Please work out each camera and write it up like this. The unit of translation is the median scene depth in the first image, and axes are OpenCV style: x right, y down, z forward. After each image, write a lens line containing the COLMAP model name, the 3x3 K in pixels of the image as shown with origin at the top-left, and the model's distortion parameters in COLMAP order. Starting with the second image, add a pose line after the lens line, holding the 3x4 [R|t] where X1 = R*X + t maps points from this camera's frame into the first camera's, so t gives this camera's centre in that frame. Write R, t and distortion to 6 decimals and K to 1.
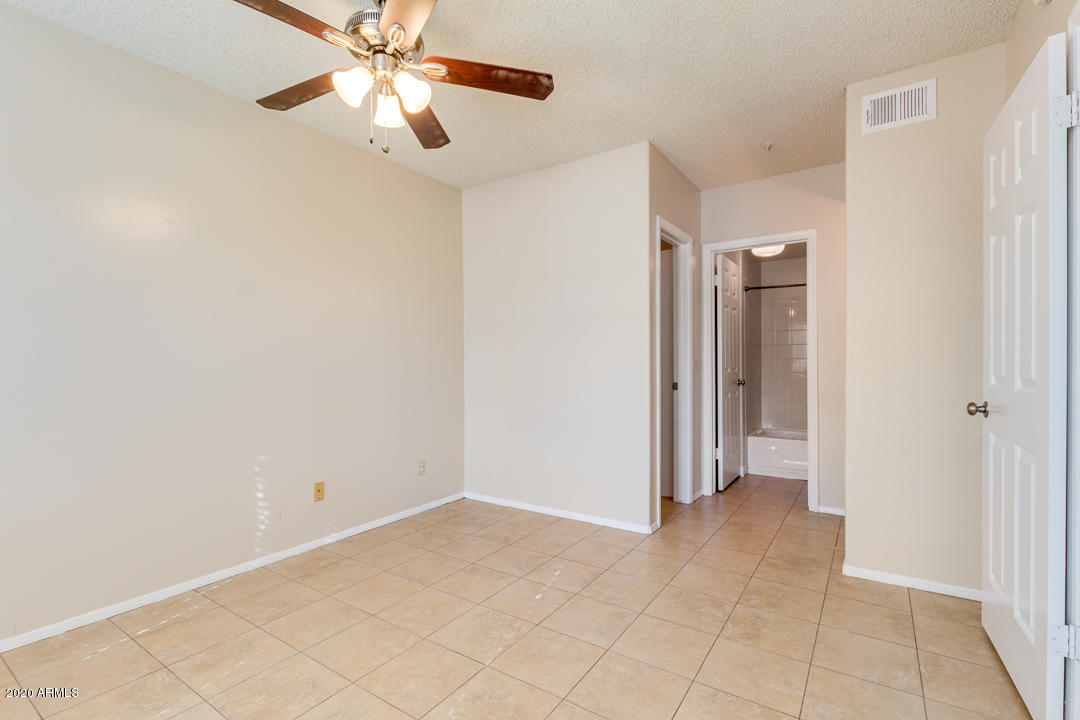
lens RADIAL K [[498.2, 0, 539.6], [0, 498.2, 362.2], [0, 0, 1]] dist [0.008436, -0.001265]
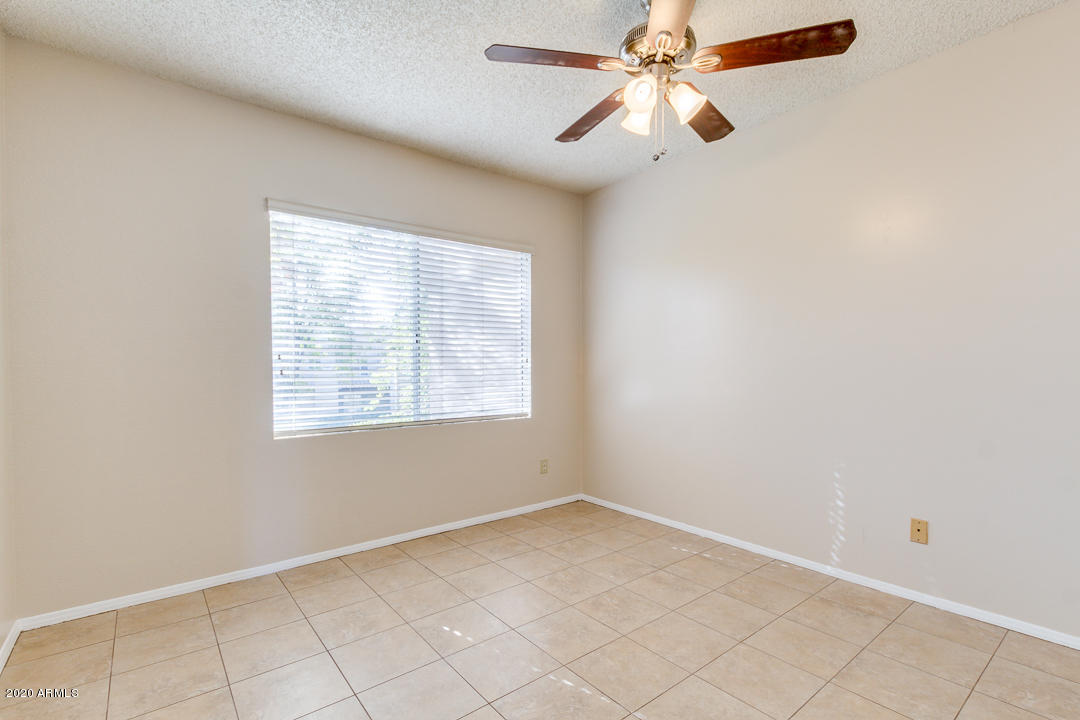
lens RADIAL K [[498.2, 0, 549.7], [0, 498.2, 372.1], [0, 0, 1]] dist [0.008436, -0.001265]
pose [[-0.292981, 0.013799, -0.956019, 0.555175], [0.003322, 0.999905, 0.013414, 0.001817], [0.956112, 0.000754, -0.292999, 0.820540]]
